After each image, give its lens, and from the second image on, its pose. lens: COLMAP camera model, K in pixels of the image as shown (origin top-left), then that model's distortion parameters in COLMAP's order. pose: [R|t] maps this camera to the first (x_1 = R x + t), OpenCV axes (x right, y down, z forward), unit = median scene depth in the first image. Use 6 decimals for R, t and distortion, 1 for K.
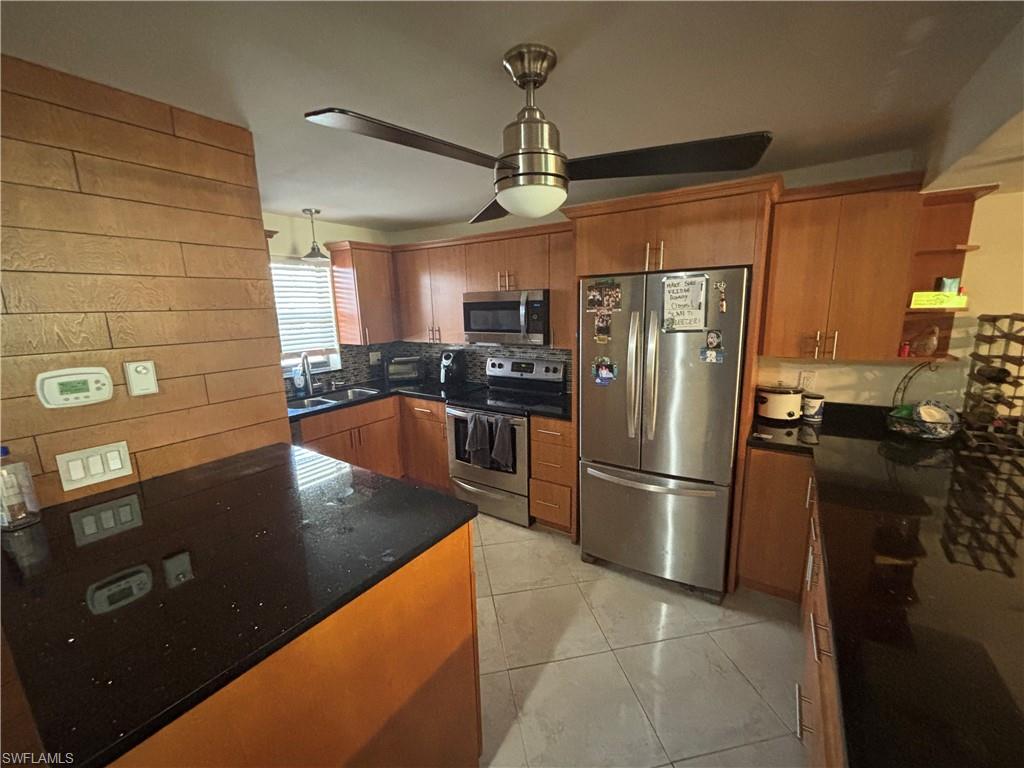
lens RADIAL K [[416.7, 0, 507.4], [0, 416.7, 386.1], [0, 0, 1]] dist [0.001138, -0.000185]
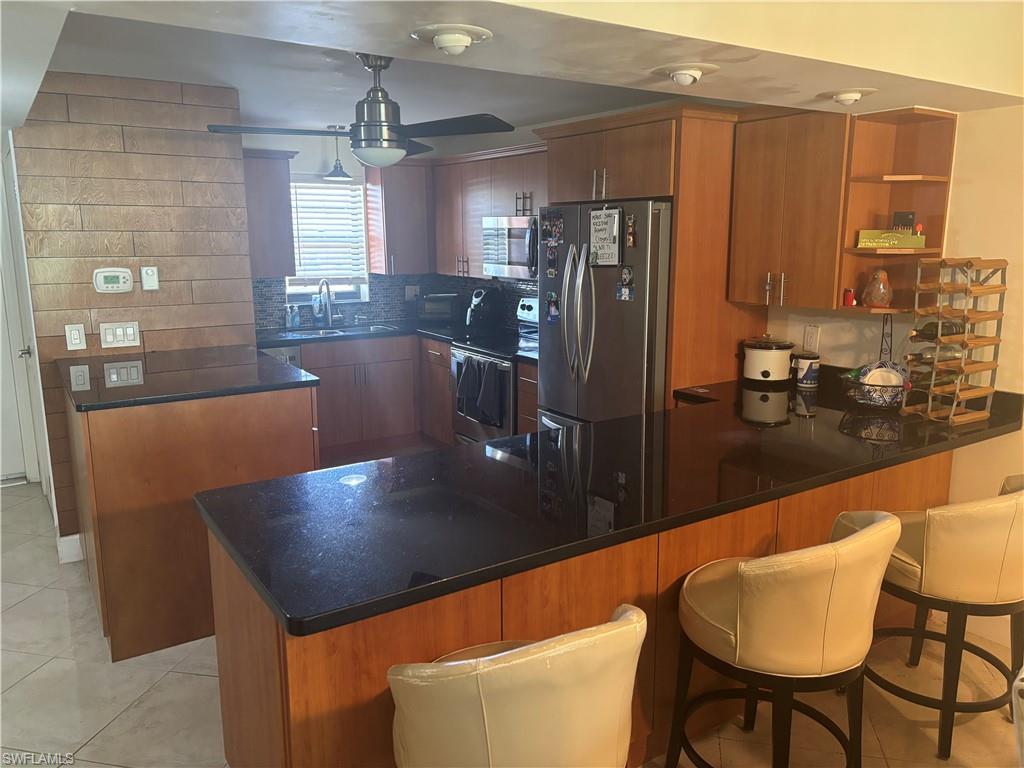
lens RADIAL K [[779.0, 0, 512.0], [0, 779.0, 384.0], [0, 0, 1]] dist [0.037657, -0.006753]
pose [[0.922194, 0.096820, -0.374412, 0.907704], [-0.094132, 0.995233, 0.025508, 0.108271], [0.375097, 0.011721, 0.926911, -0.709889]]
